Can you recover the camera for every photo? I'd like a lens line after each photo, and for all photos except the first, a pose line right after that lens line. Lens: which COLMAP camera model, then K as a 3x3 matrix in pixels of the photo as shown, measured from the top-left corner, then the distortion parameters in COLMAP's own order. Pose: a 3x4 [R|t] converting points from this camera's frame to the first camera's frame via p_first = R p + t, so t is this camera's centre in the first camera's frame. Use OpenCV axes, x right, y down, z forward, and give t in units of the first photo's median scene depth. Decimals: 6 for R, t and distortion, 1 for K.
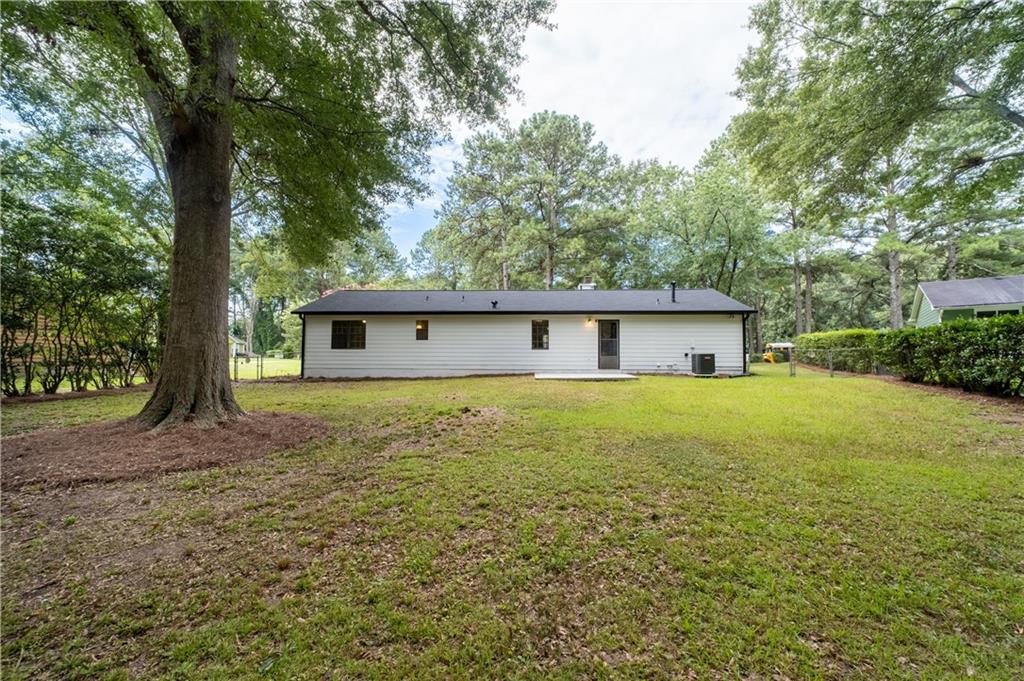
lens RADIAL K [[430.6, 0, 512.1], [0, 430.6, 343.4], [0, 0, 1]] dist [-0.001520, -0.000008]
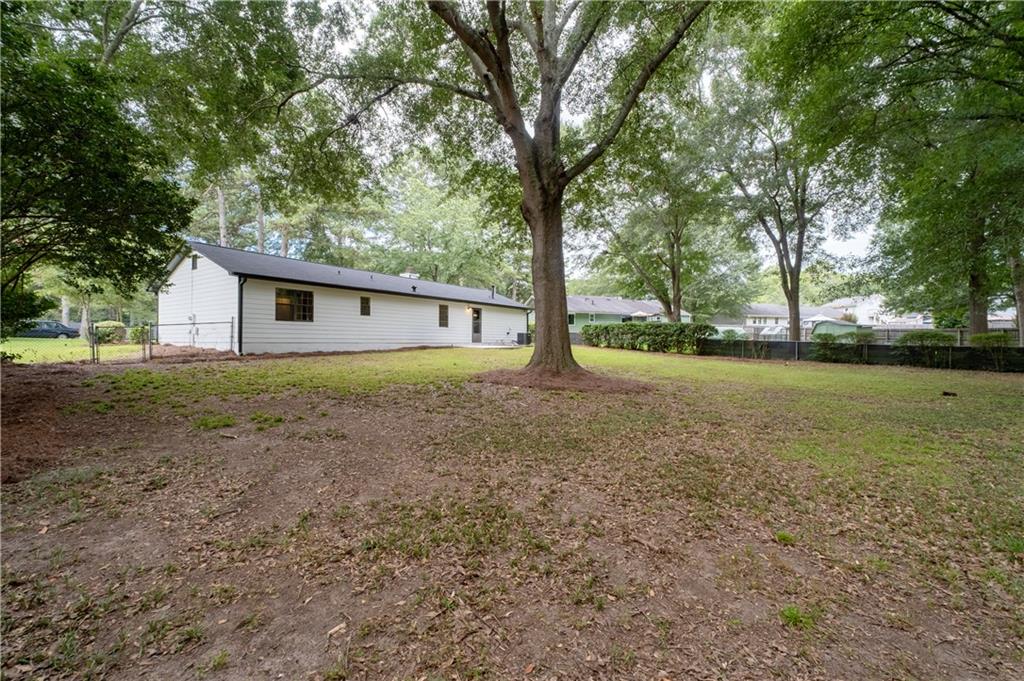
lens RADIAL K [[430.6, 0, 511.9], [0, 430.6, 340.3], [0, 0, 1]] dist [-0.001520, -0.000008]
pose [[0.543665, 0.001783, 0.839301, -0.900931], [-0.036142, 0.999120, 0.021288, 0.017531], [-0.838524, -0.041908, 0.543251, 0.121982]]
